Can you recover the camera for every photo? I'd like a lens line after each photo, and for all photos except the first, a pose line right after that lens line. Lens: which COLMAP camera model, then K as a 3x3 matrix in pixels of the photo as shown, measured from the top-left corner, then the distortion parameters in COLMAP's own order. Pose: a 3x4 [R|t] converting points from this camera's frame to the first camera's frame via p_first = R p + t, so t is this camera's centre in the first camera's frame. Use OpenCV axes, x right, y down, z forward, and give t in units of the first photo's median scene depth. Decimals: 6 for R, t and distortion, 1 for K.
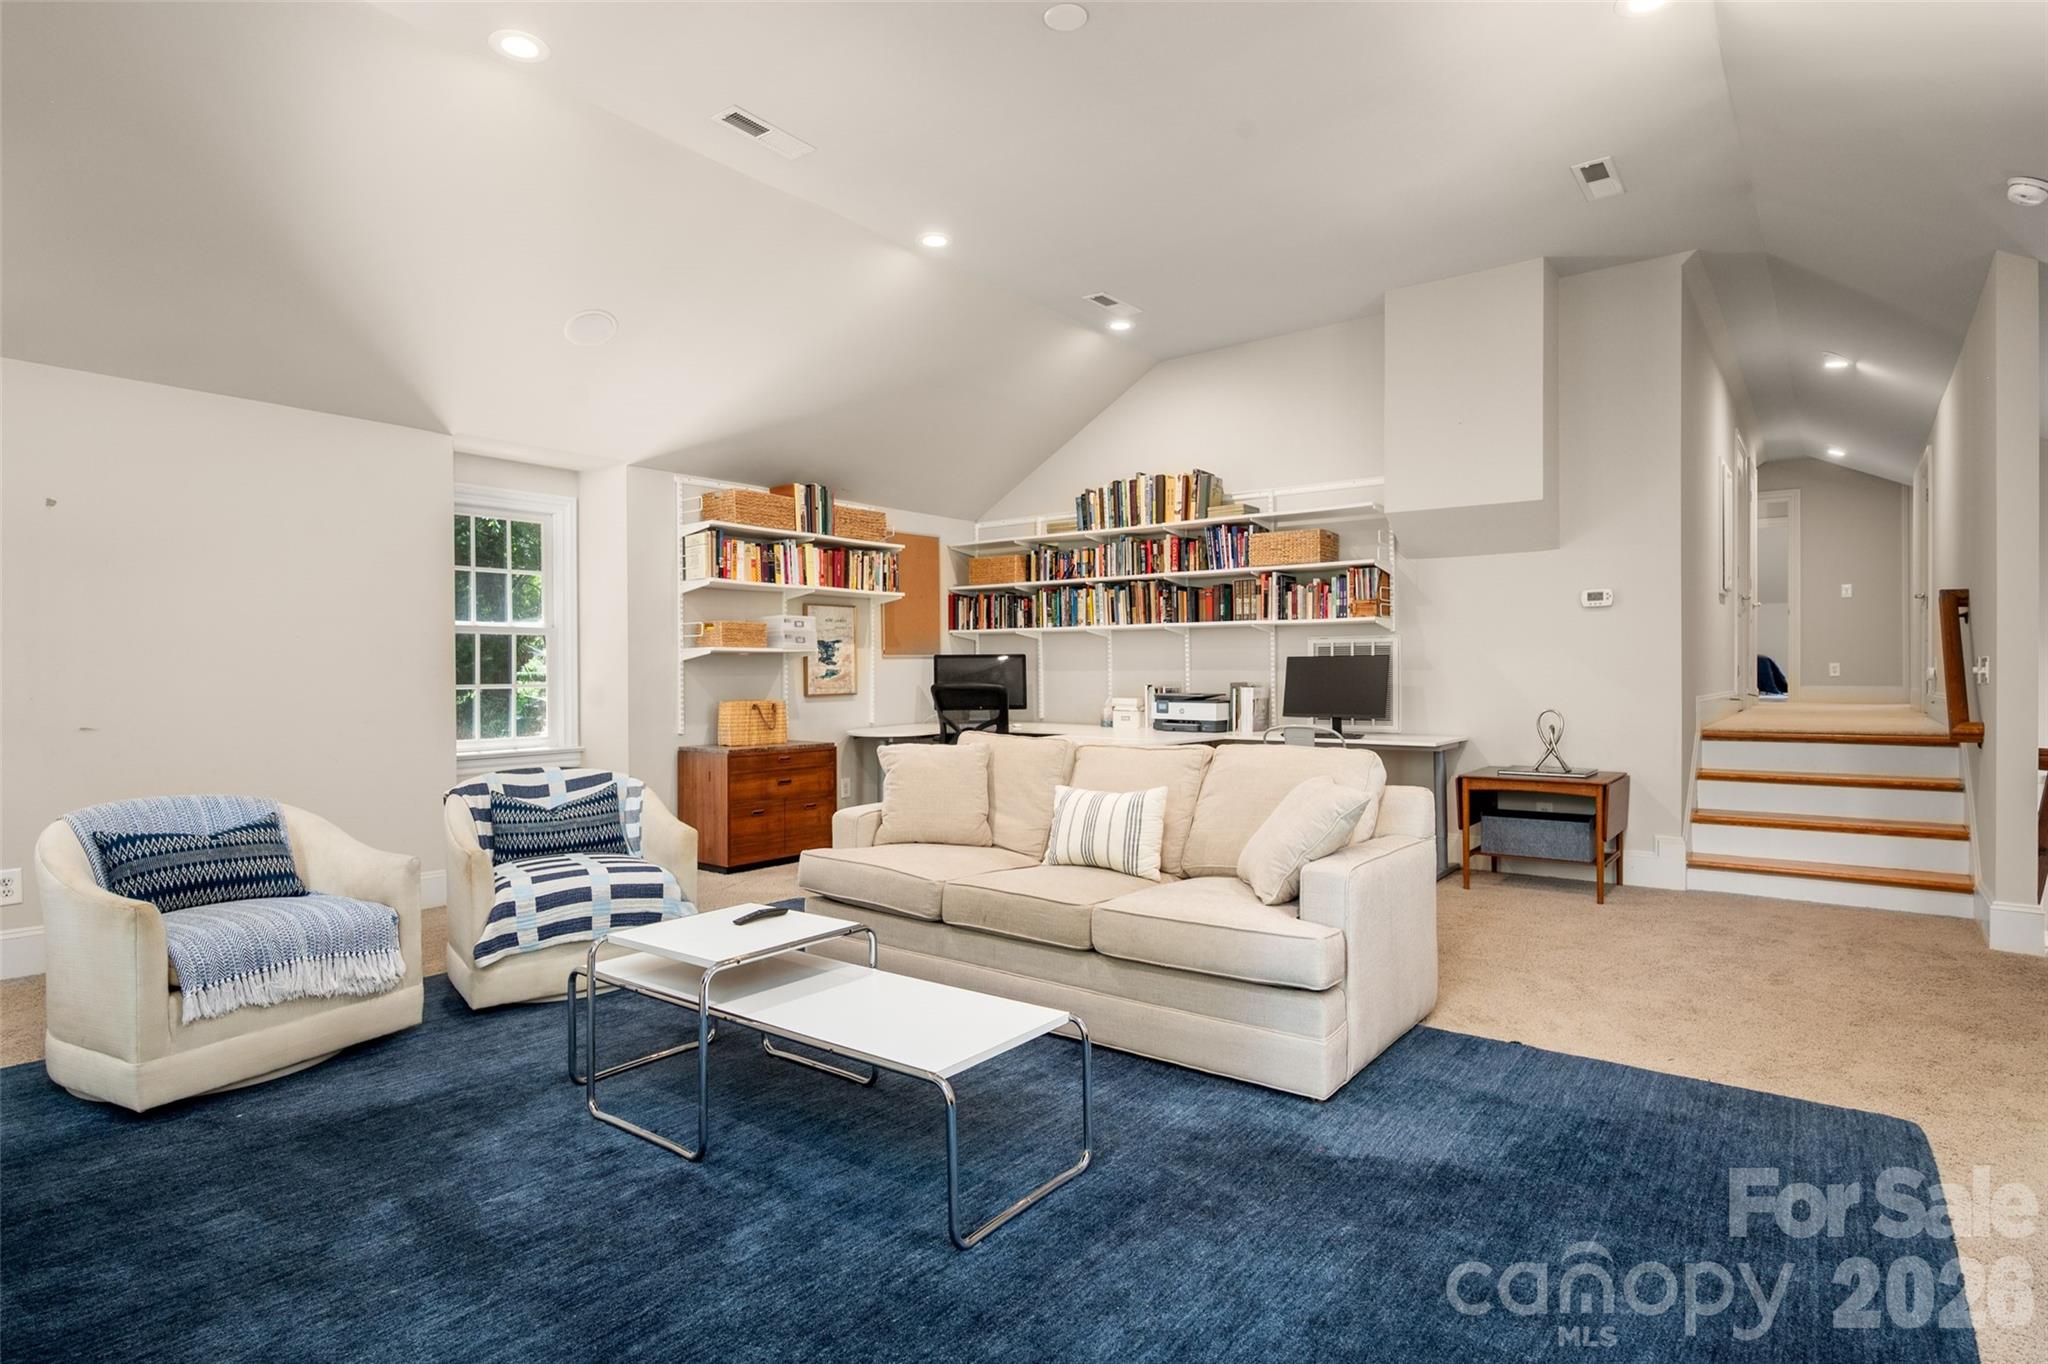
lens RADIAL K [[1075.2, 0, 1022.5], [0, 1075.2, 679.0], [0, 0, 1]] dist [-0.009910, 0.000576]
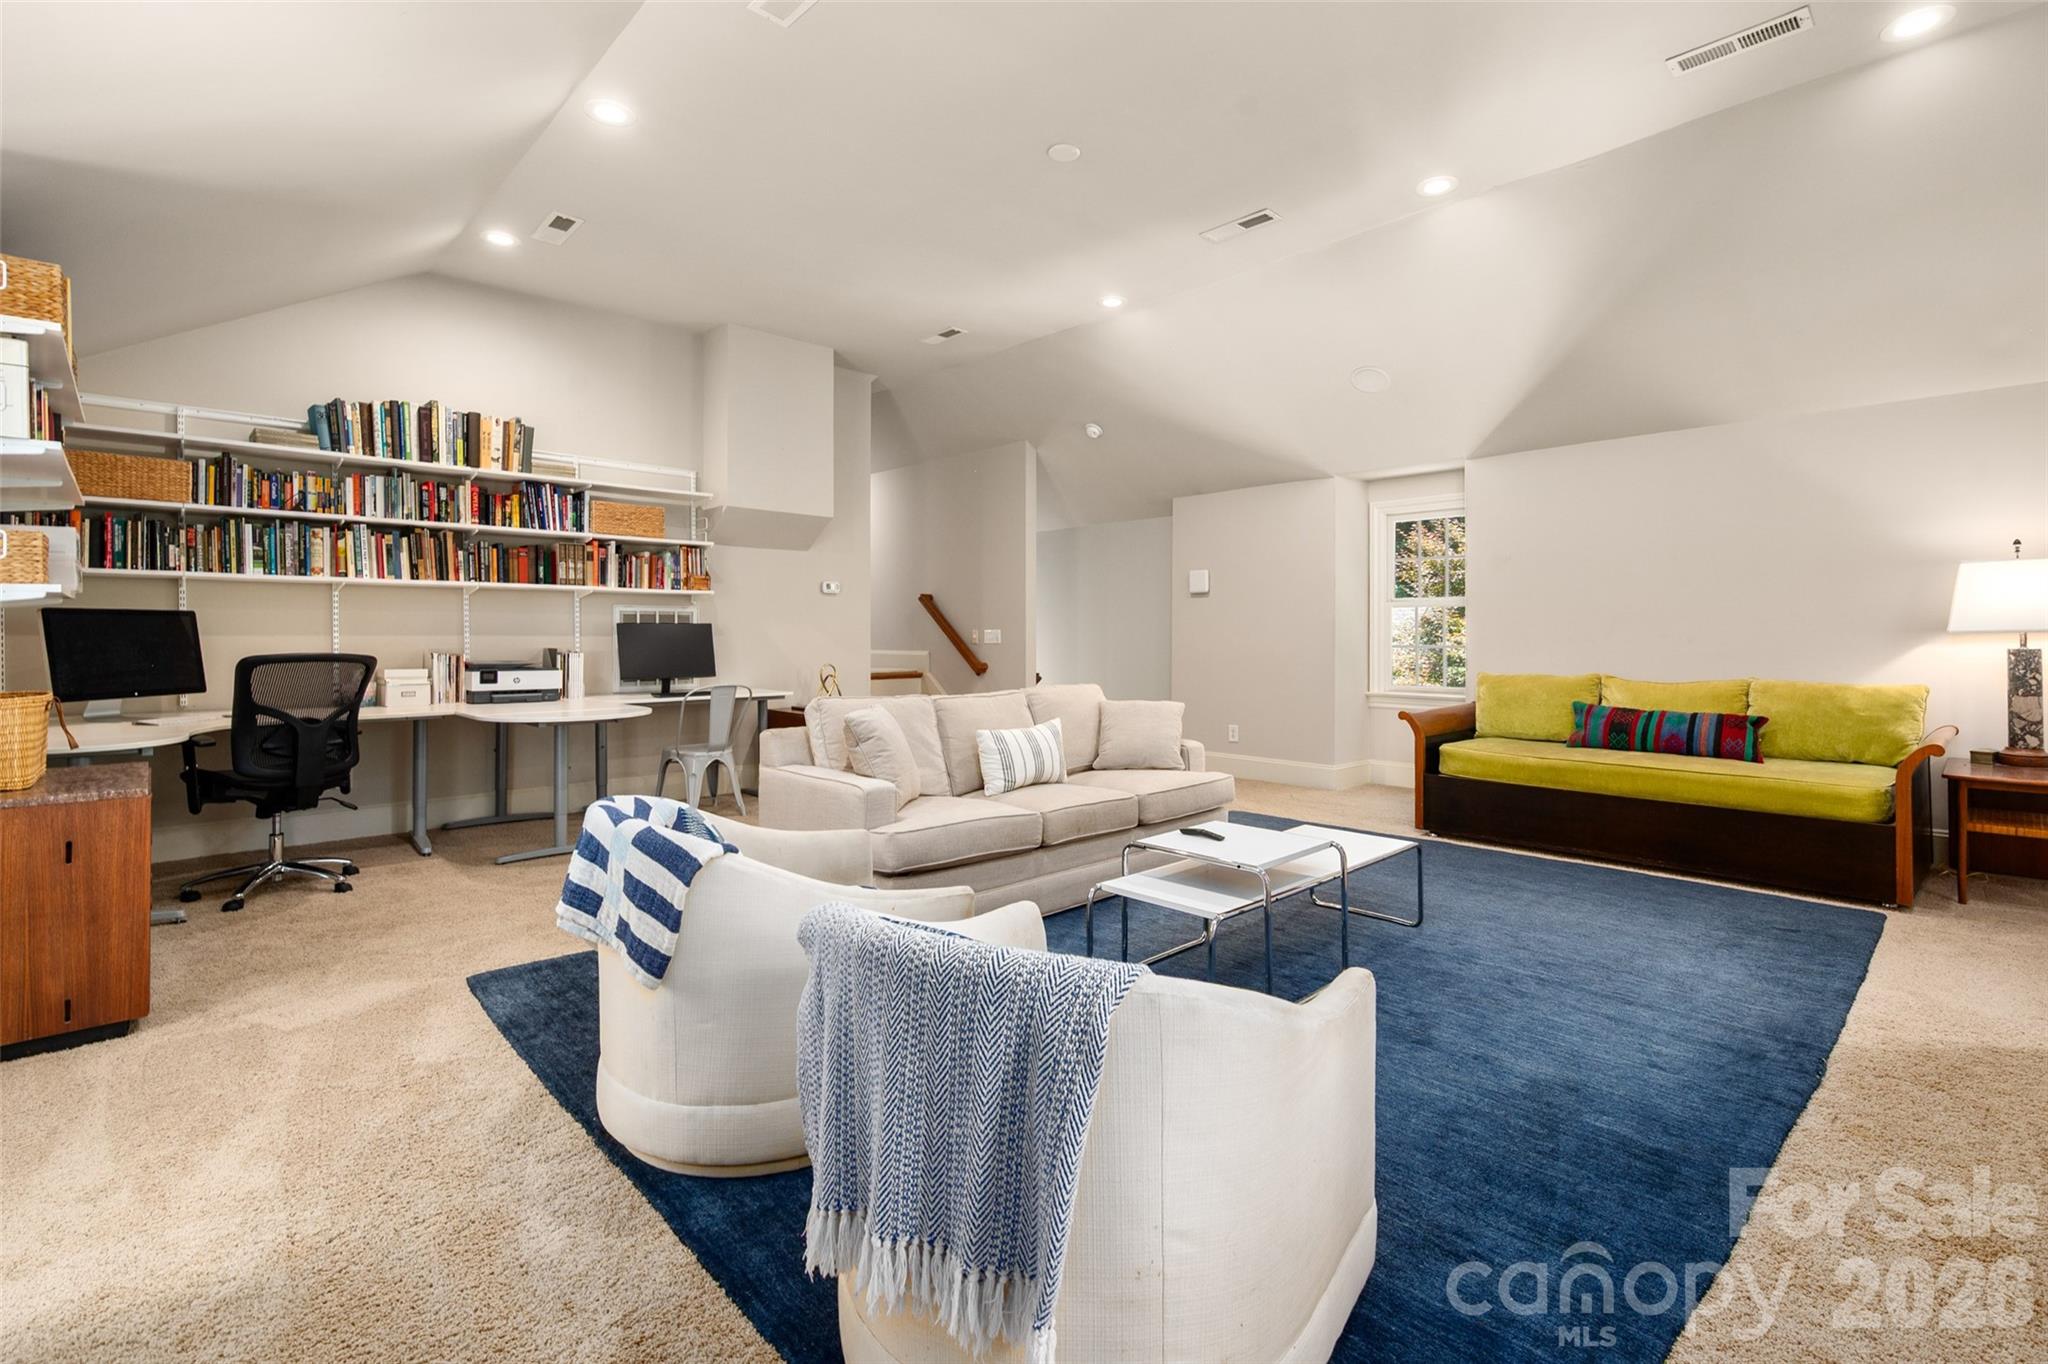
lens RADIAL K [[945.9, 0, 1036.7], [0, 945.9, 633.0], [0, 0, 1]] dist [0.000895, -0.000466]
pose [[0.134225, 0.006403, 0.990930, -0.563631], [0.005813, 0.999957, -0.007249, -0.001838], [-0.990934, 0.006733, 0.134182, 0.435619]]
